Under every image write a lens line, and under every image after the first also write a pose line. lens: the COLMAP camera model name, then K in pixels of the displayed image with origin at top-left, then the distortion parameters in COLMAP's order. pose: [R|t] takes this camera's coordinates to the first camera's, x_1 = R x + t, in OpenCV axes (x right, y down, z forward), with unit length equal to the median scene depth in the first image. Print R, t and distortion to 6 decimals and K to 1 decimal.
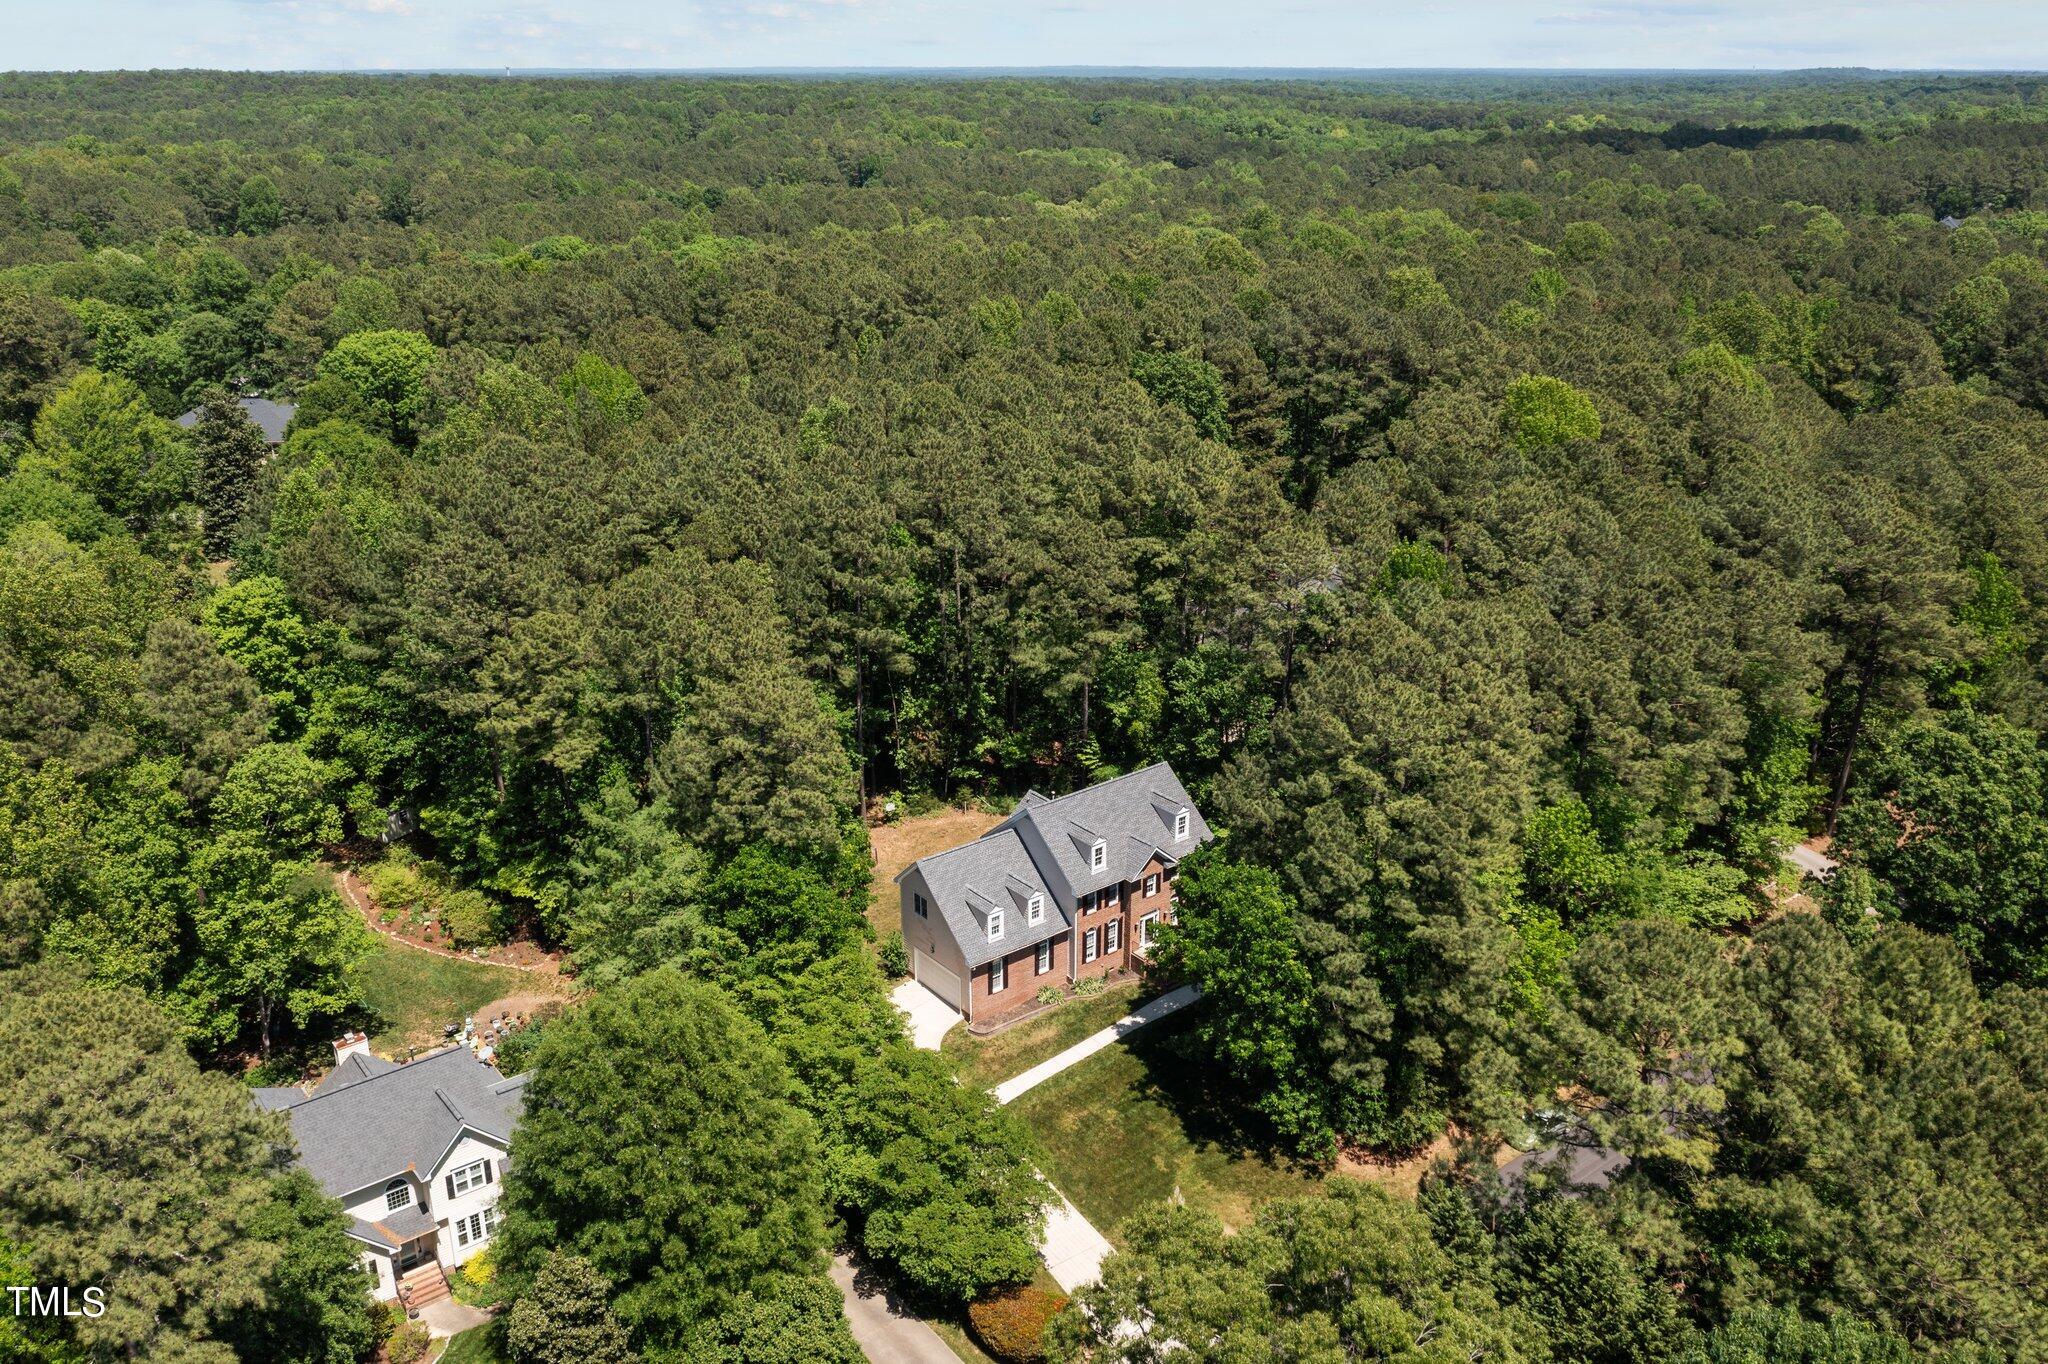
lens RADIAL K [[1612.7, 0, 1027.5], [0, 1612.7, 676.4], [0, 0, 1]] dist [-0.008958, 0.006666]
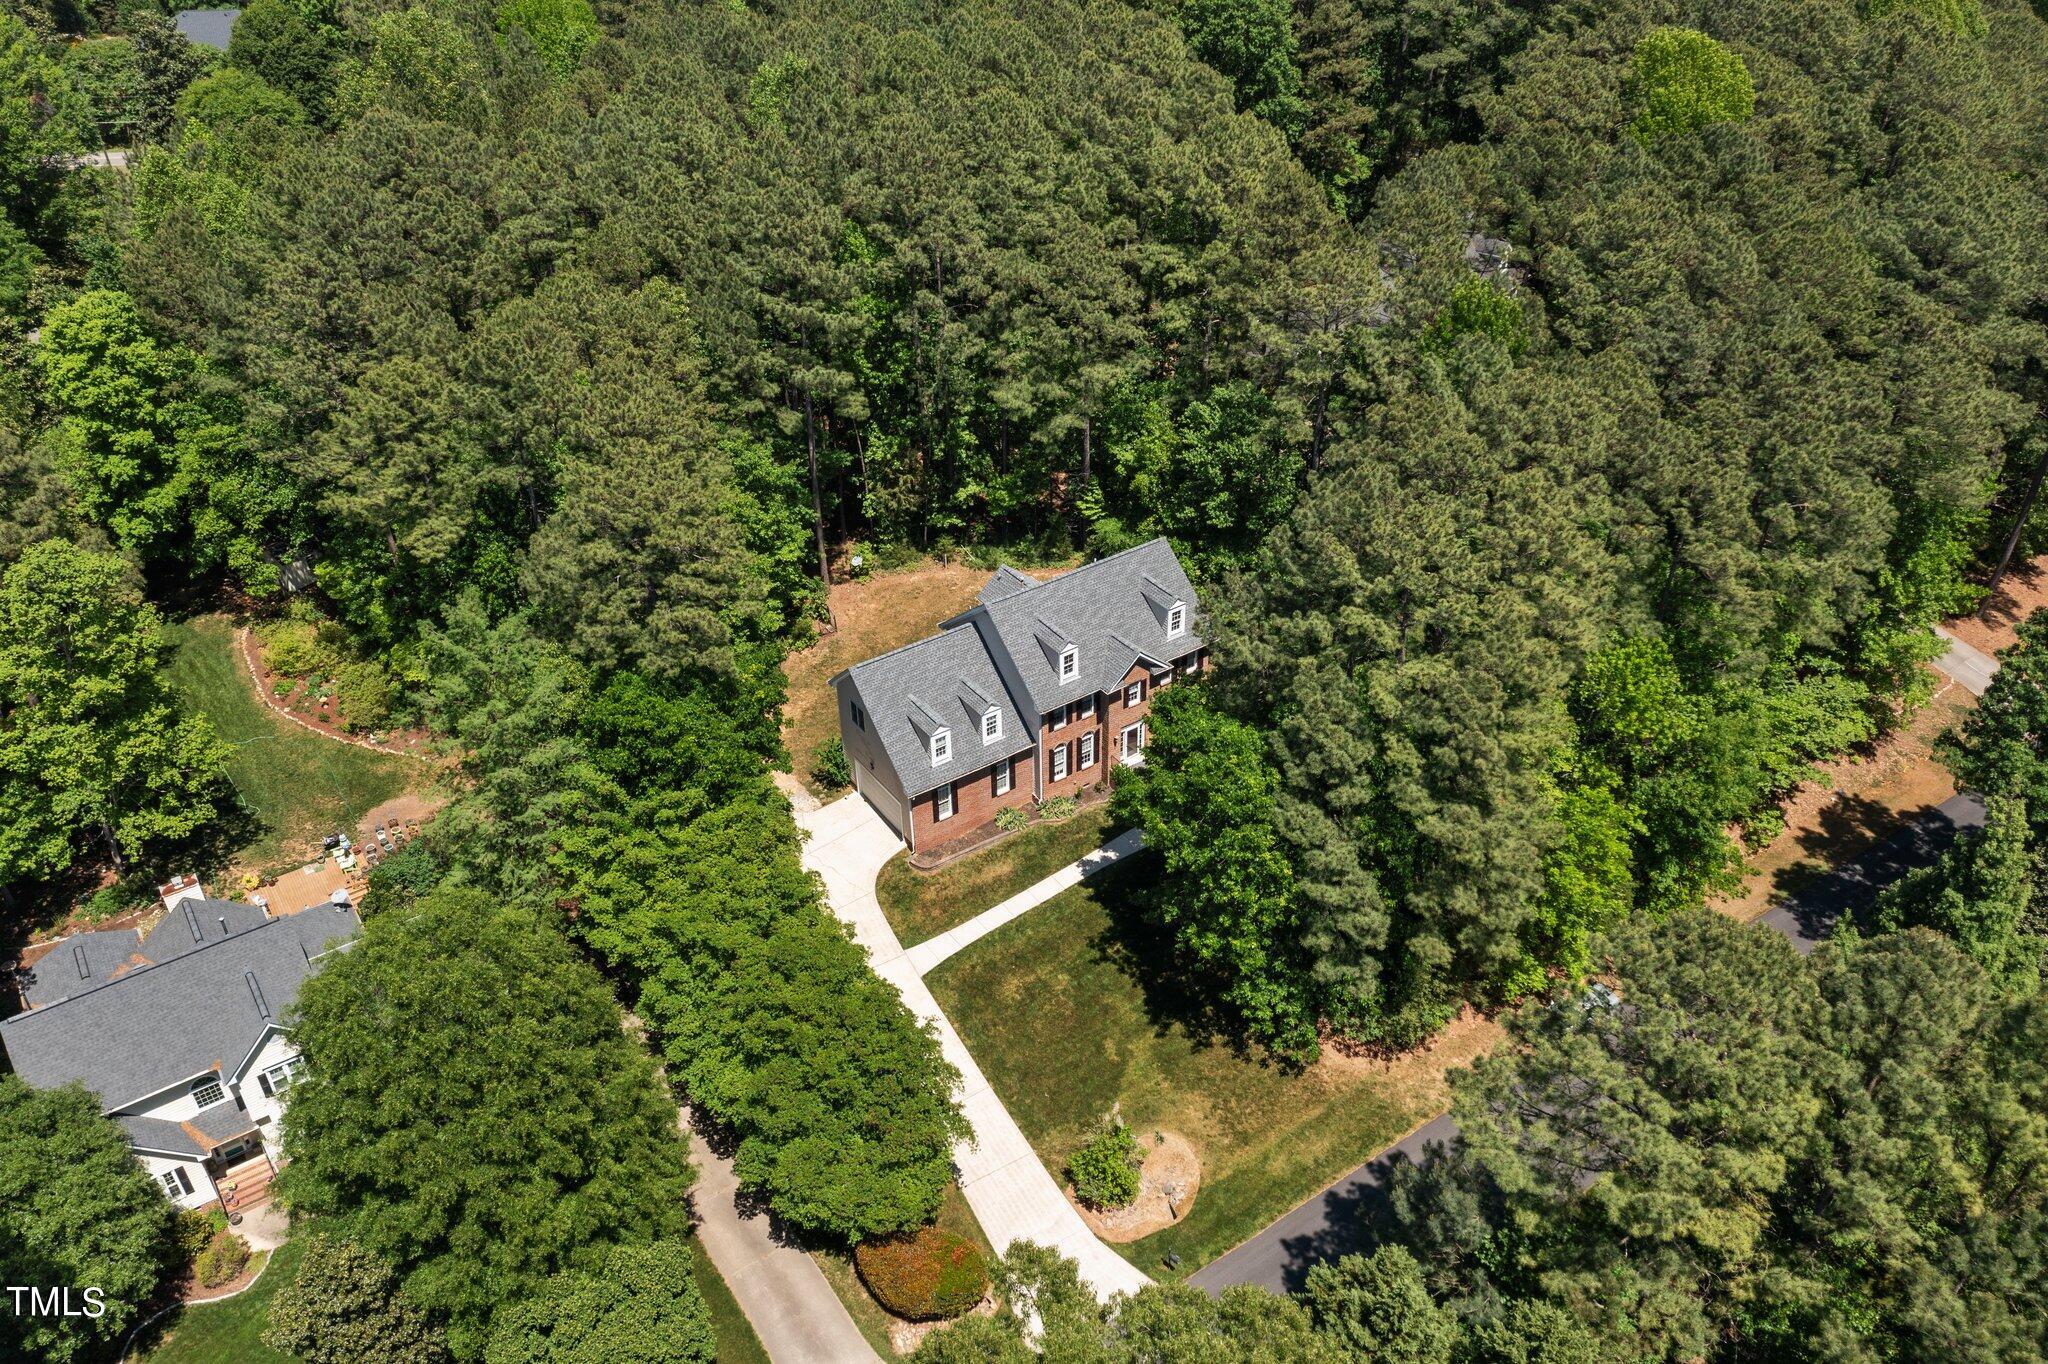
lens RADIAL K [[1612.7, 0, 1023.9], [0, 1612.7, 671.0], [0, 0, 1]] dist [-0.008958, 0.006666]
pose [[0.997369, 0.026515, -0.067472, 0.077751], [-0.009509, 0.970523, 0.240820, -0.086239], [0.071868, -0.239545, 0.968222, 0.190254]]
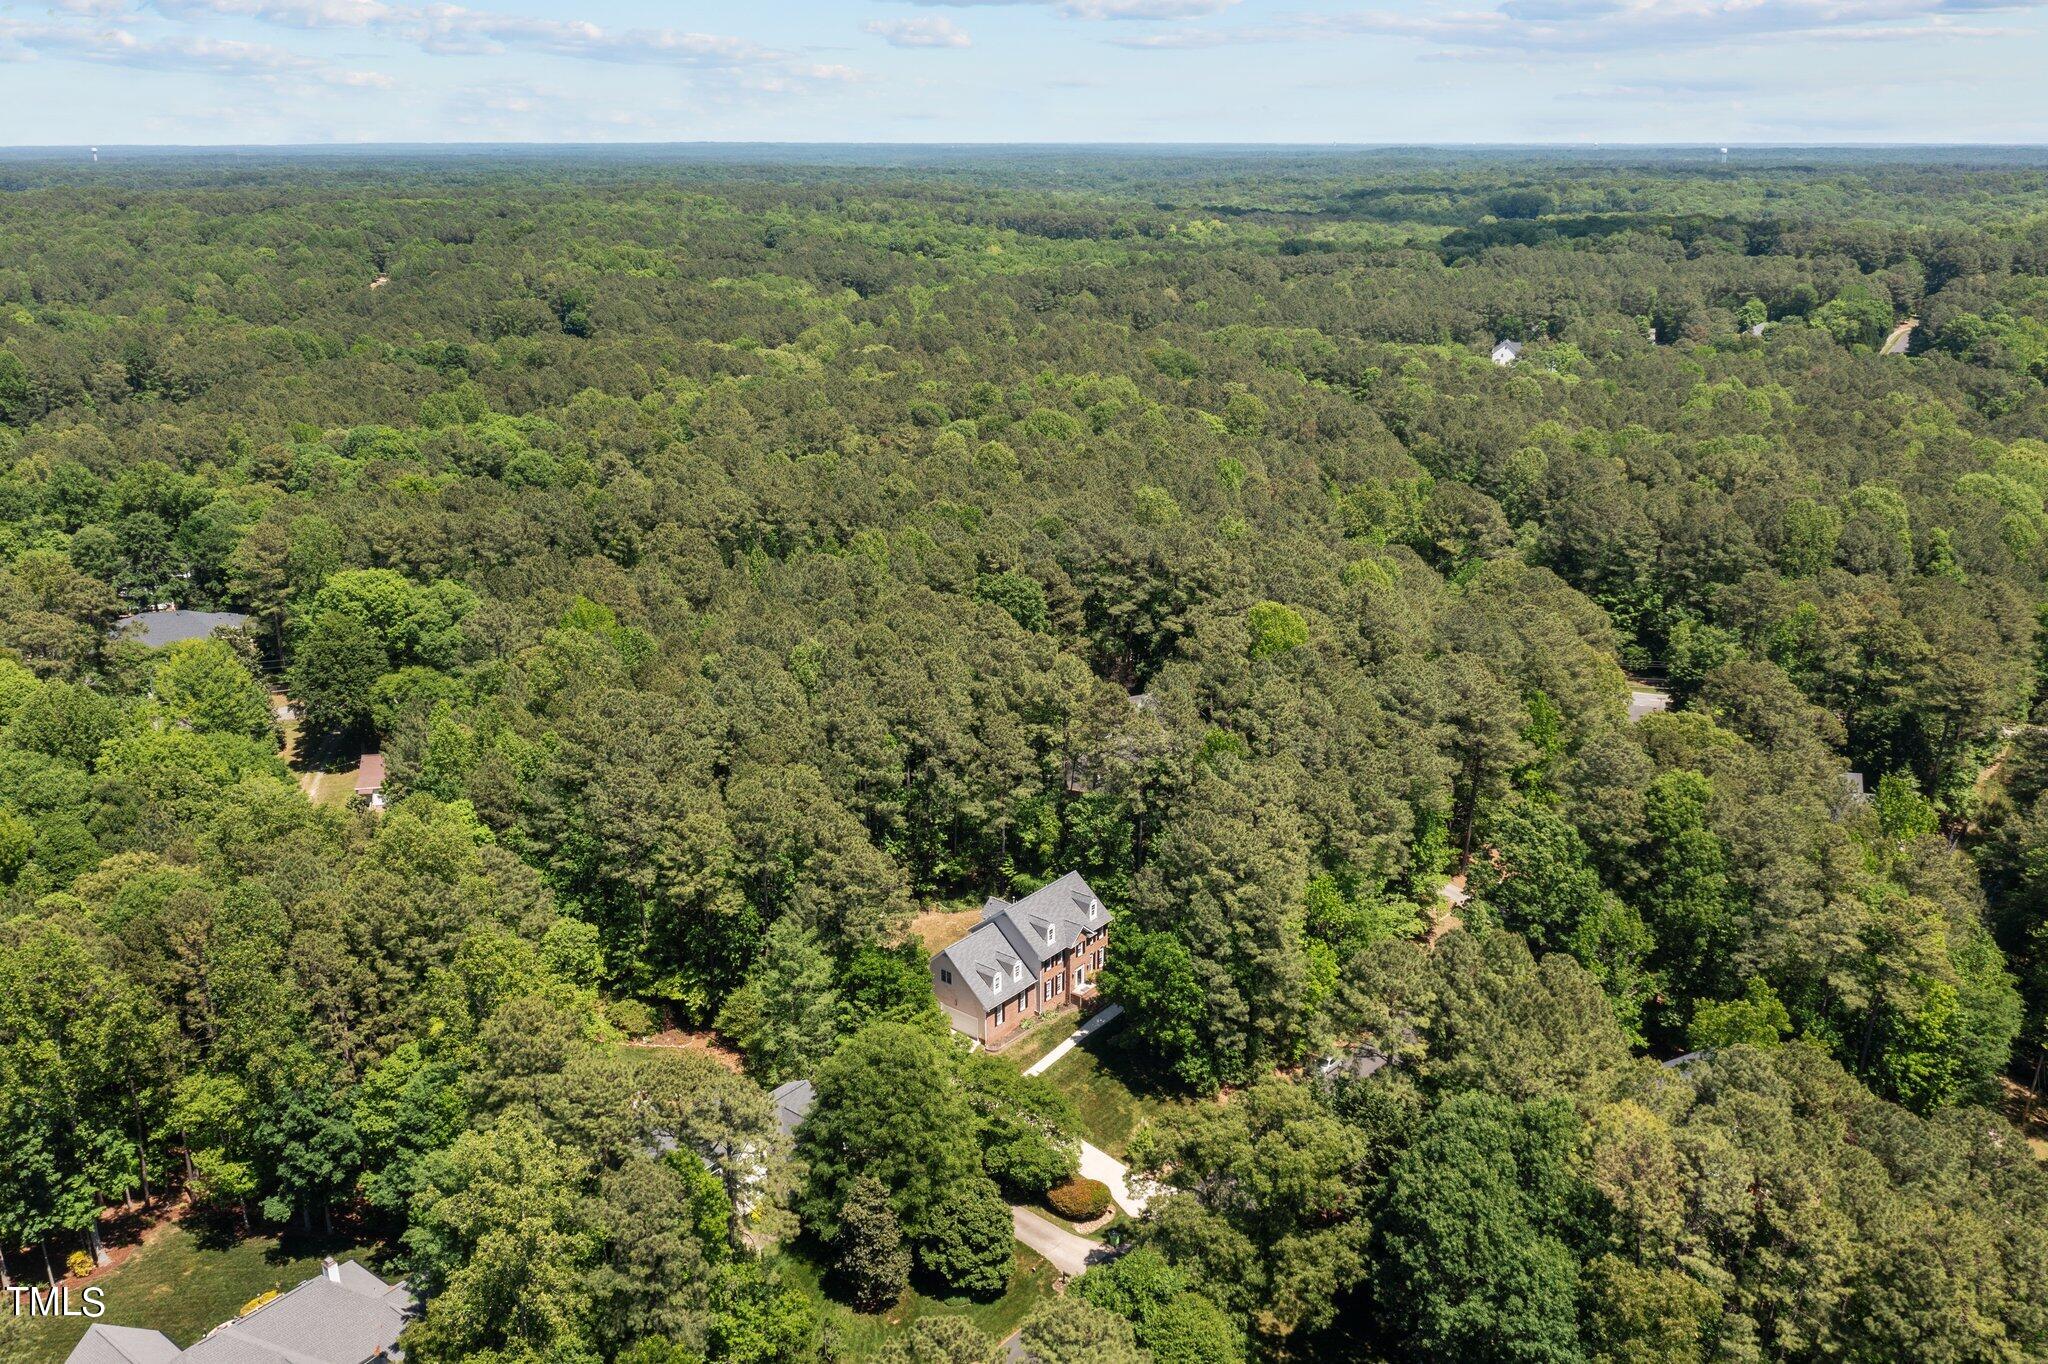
lens RADIAL K [[1573.0, 0, 1020.5], [0, 1573.0, 680.2], [0, 0, 1]] dist [-0.012982, 0.003317]
pose [[0.977860, -0.069462, 0.197396, -0.283375], [0.077351, 0.996473, -0.032531, -0.095992], [-0.194440, 0.047080, 0.979784, -0.567119]]
